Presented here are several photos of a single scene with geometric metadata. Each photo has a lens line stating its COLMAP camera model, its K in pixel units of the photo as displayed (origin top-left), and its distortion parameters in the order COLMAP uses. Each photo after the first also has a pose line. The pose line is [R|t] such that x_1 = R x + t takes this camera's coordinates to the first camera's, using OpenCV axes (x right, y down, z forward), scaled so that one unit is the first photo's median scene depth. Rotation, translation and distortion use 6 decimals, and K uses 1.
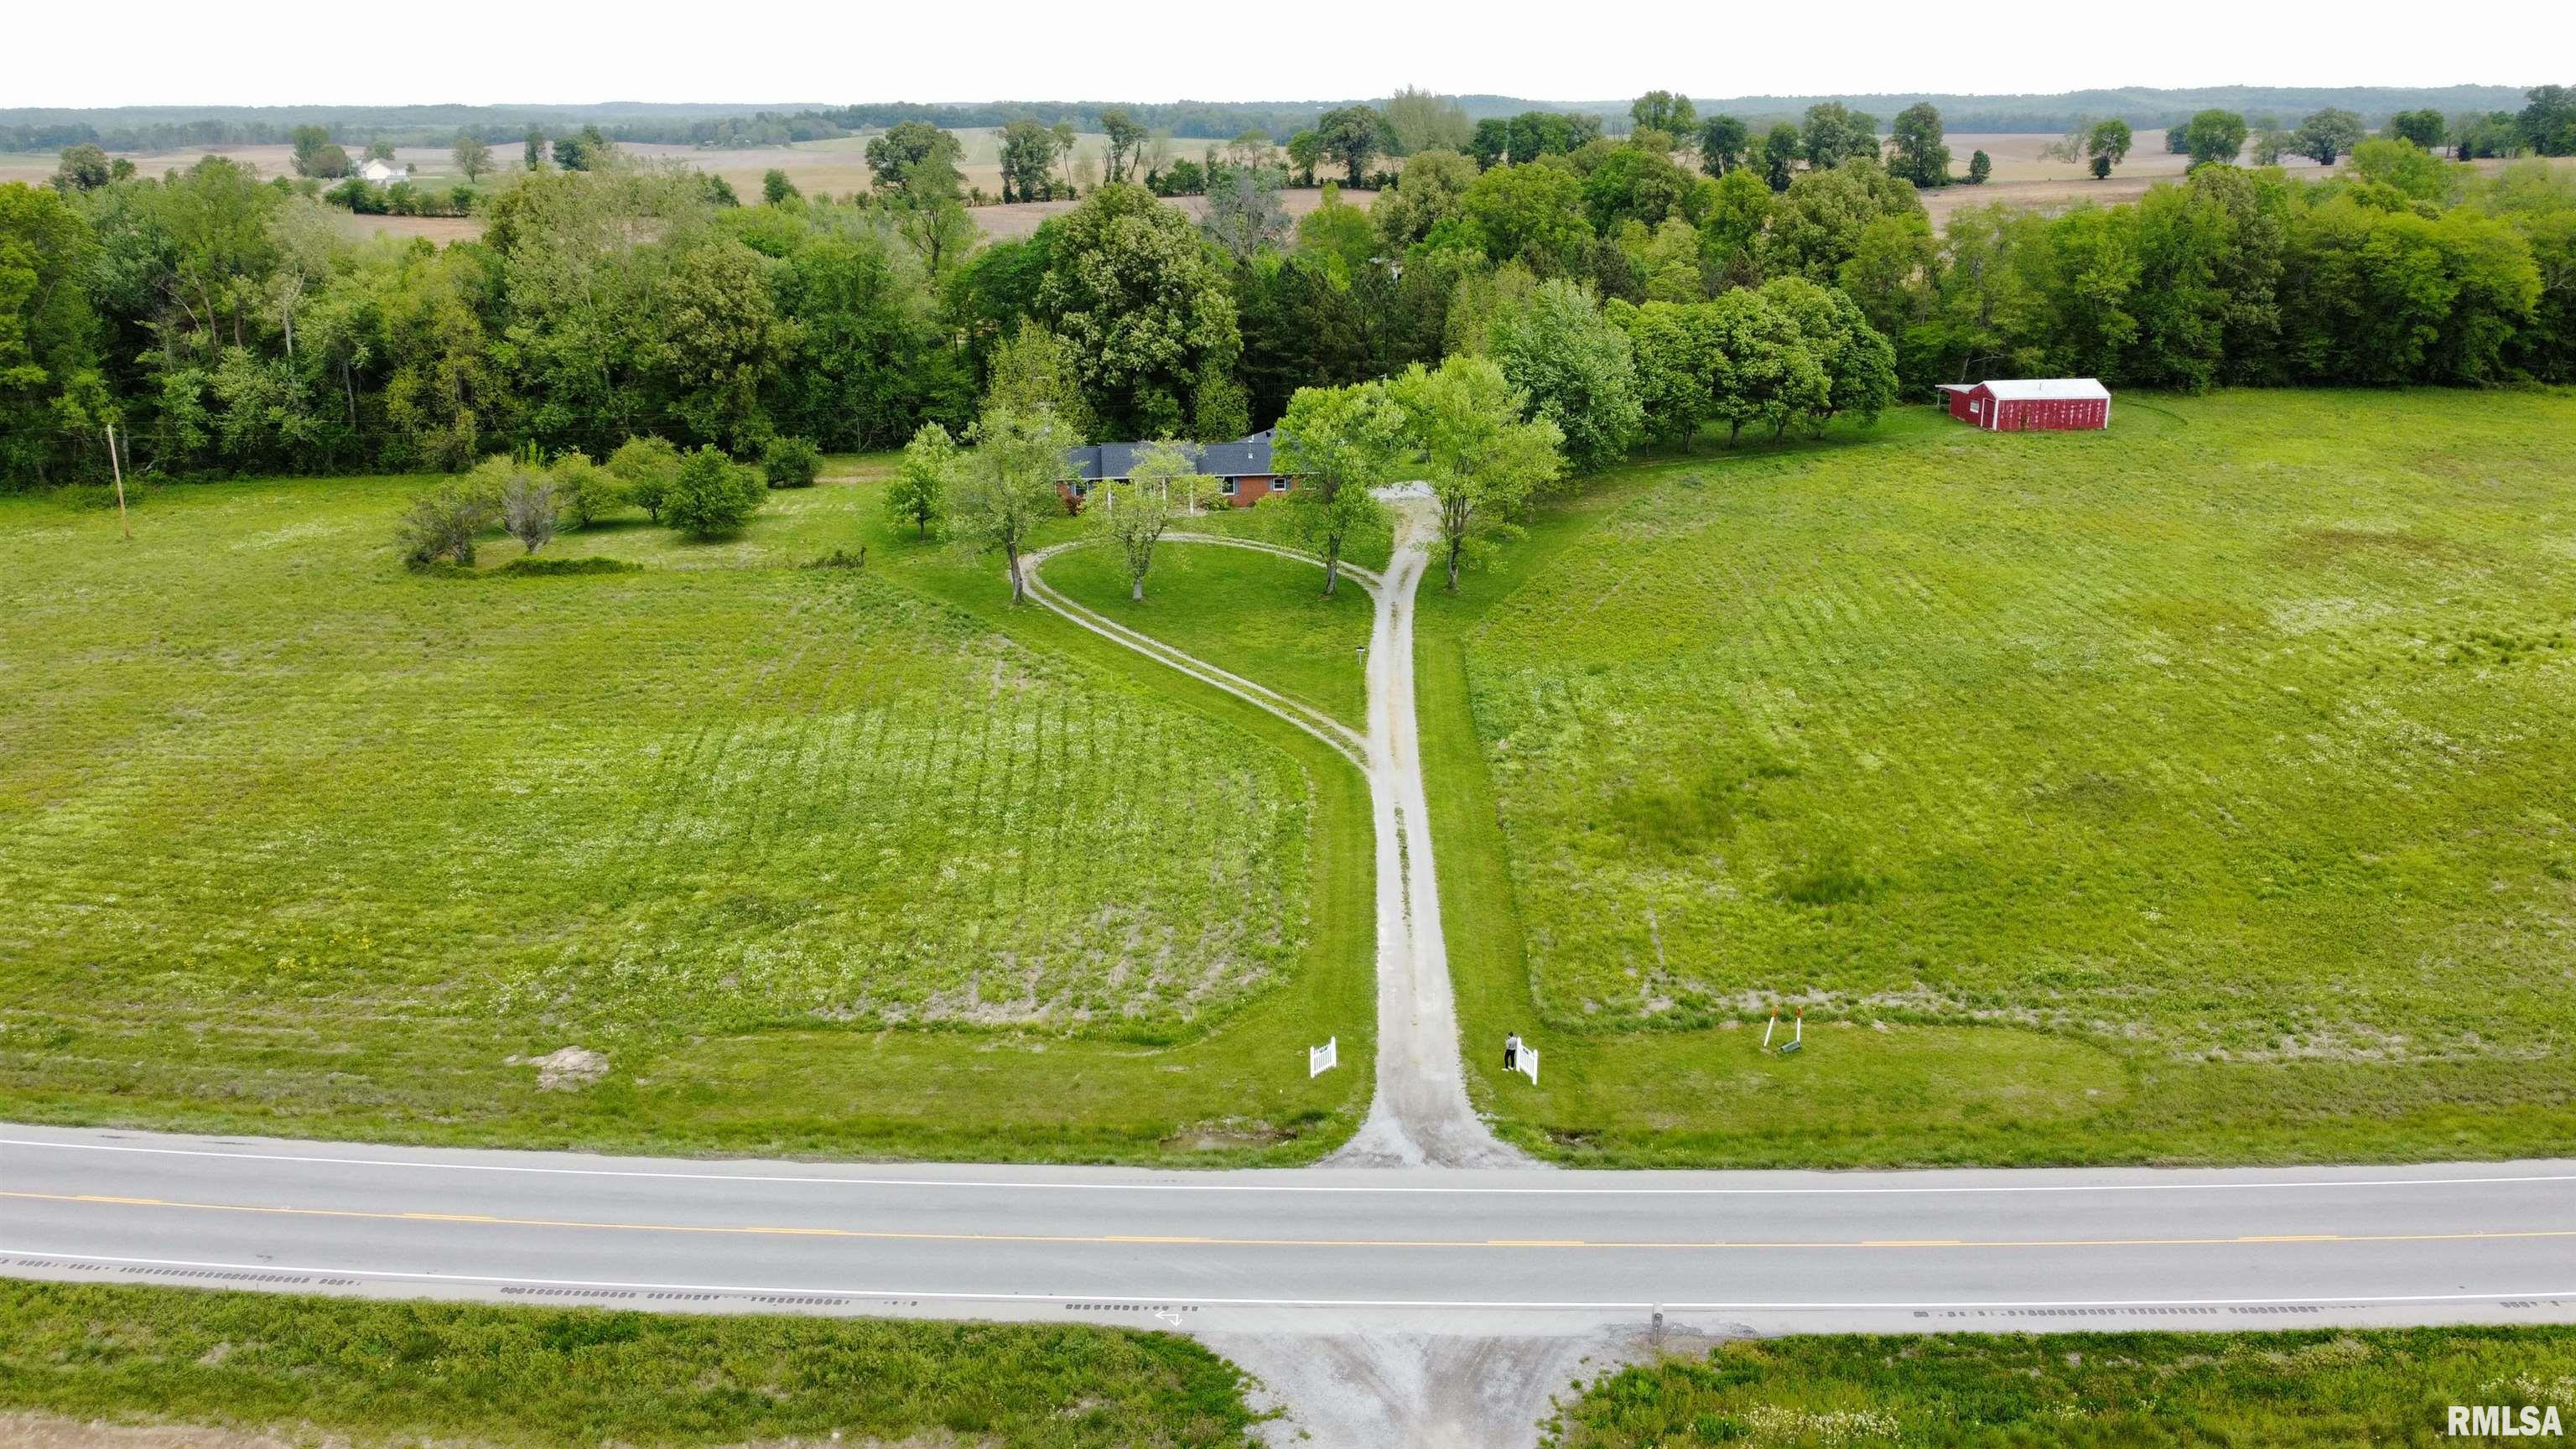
lens RADIAL K [[1927.8, 0, 1284.3], [0, 1927.8, 680.9], [0, 0, 1]] dist [0.033091, -0.048154]
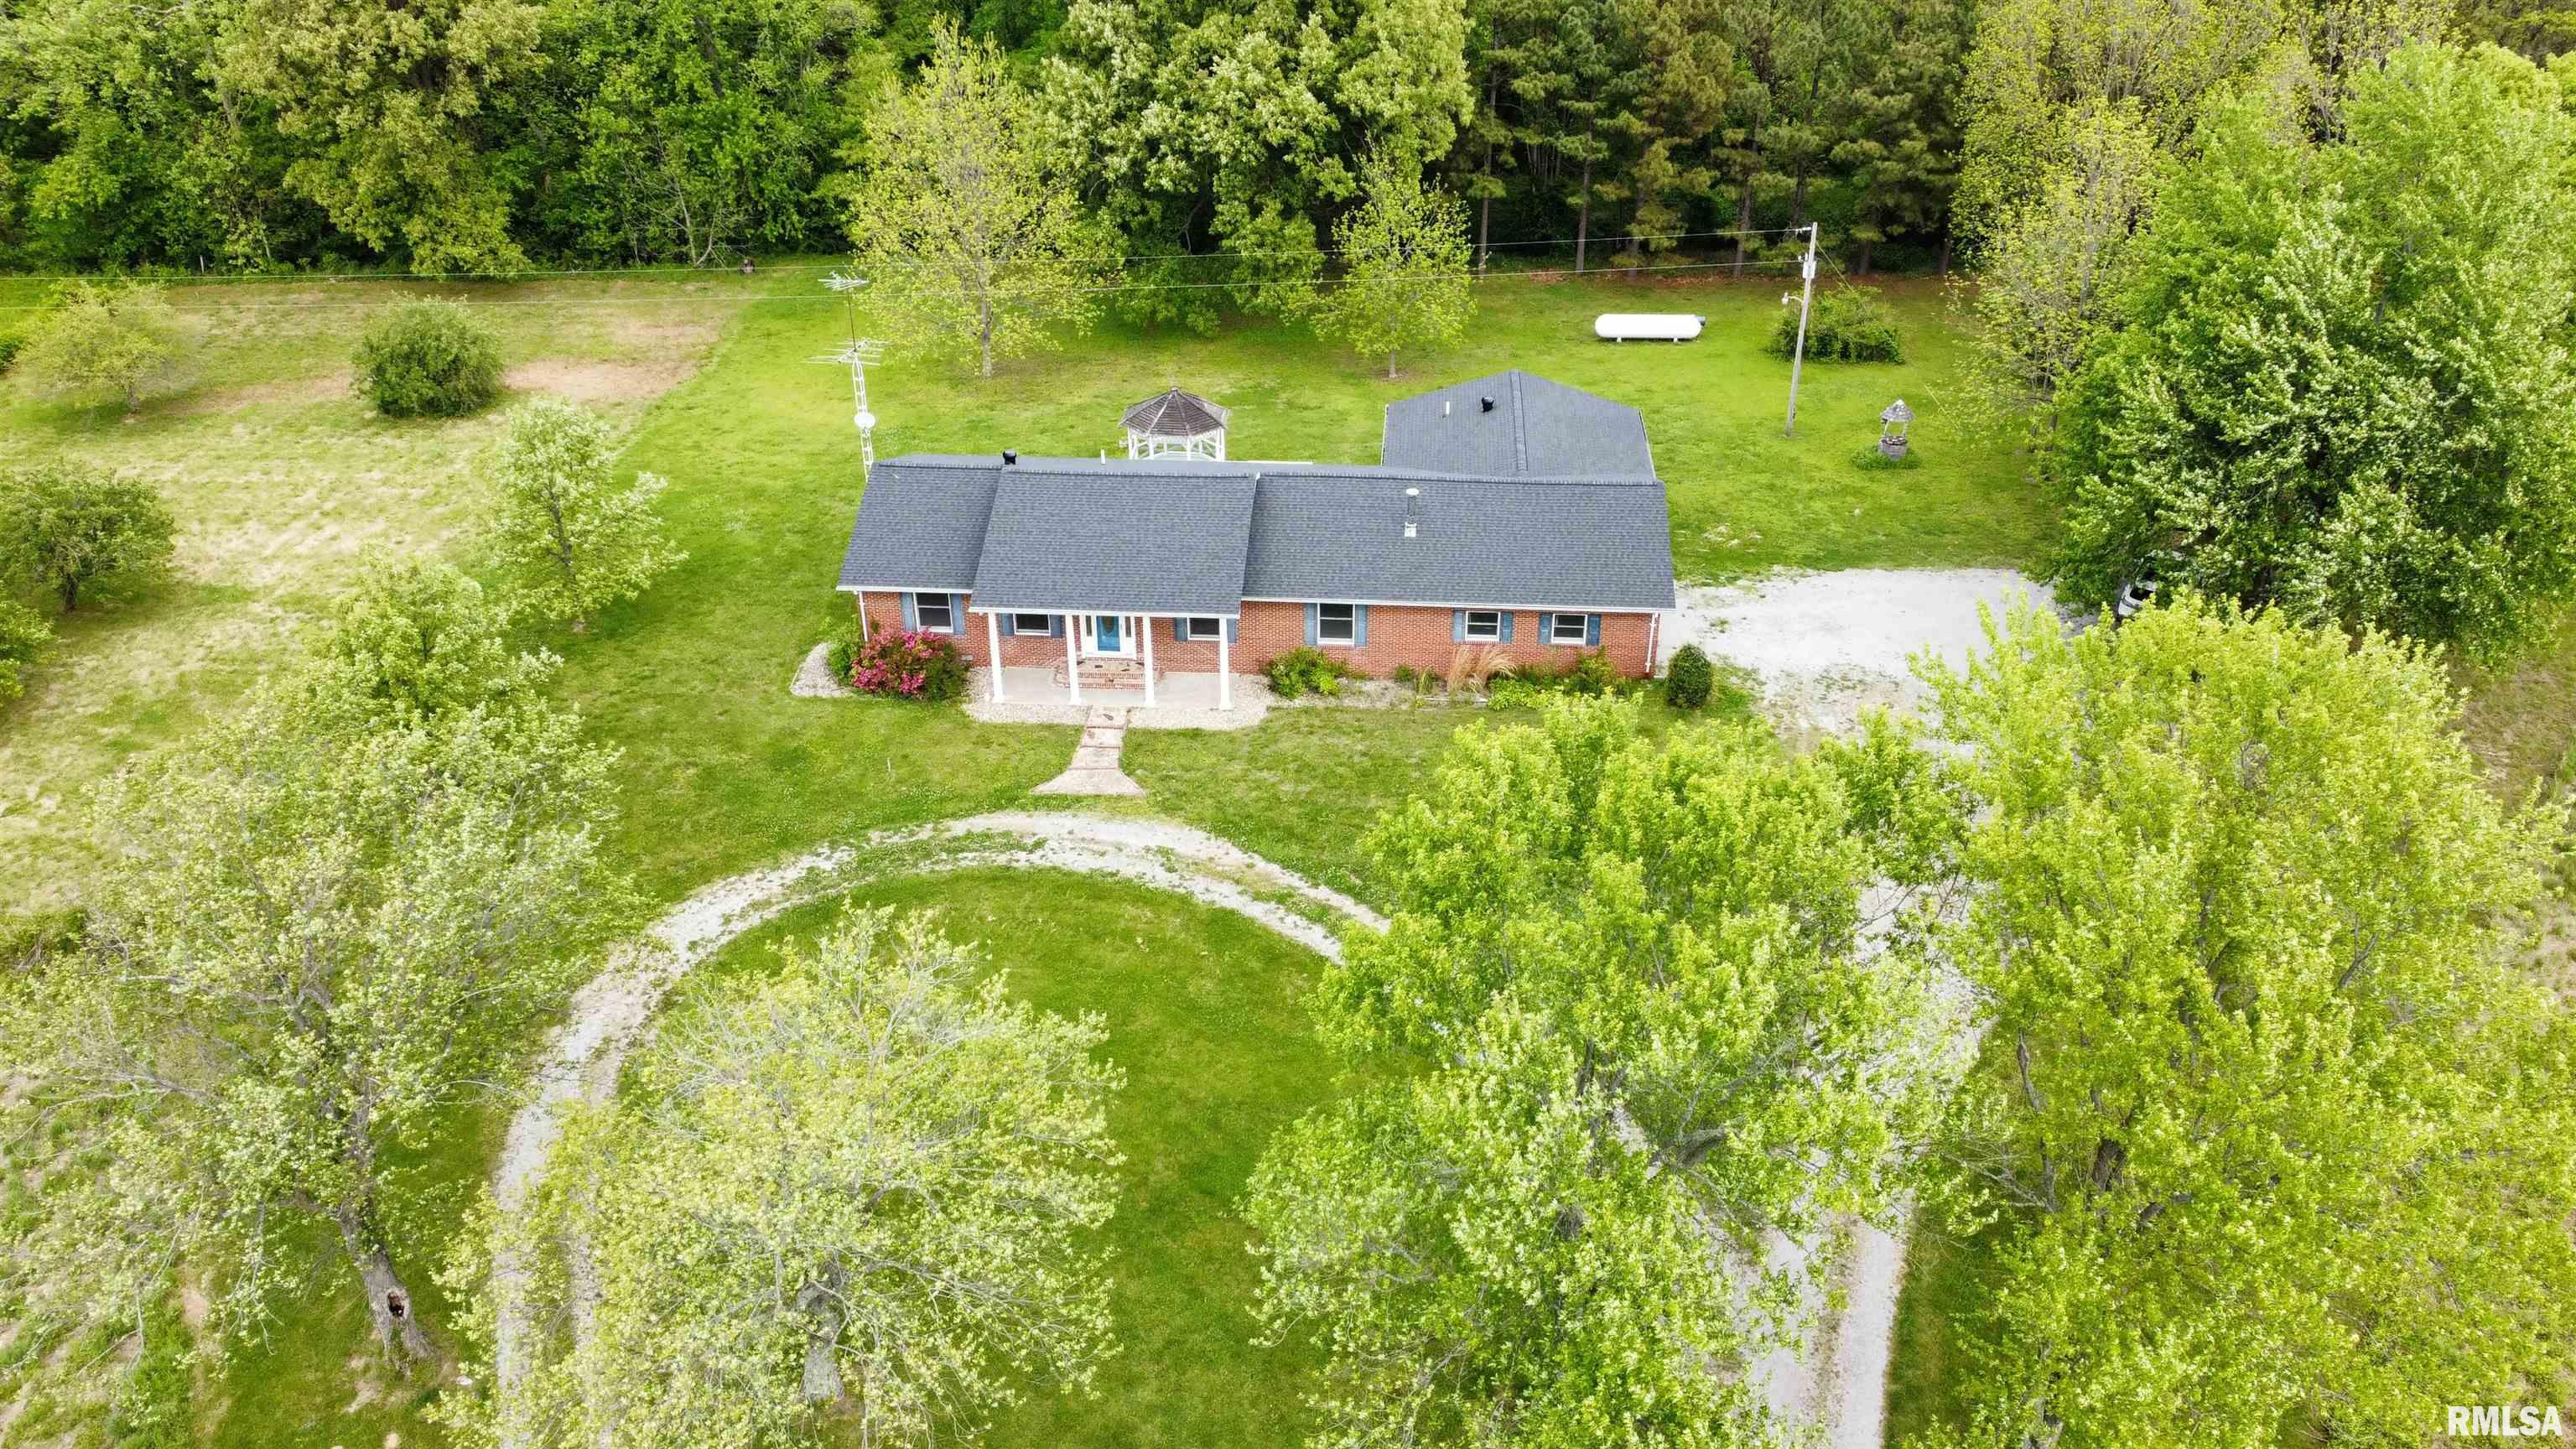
lens RADIAL K [[1904.4, 0, 1288.0], [0, 1904.4, 724.5], [0, 0, 1]] dist [0.003896, -0.006884]
pose [[0.984512, 0.098488, -0.145037, 0.012579], [-0.059624, 0.966073, 0.251294, -0.145950], [0.164866, -0.238755, 0.956982, 0.561782]]
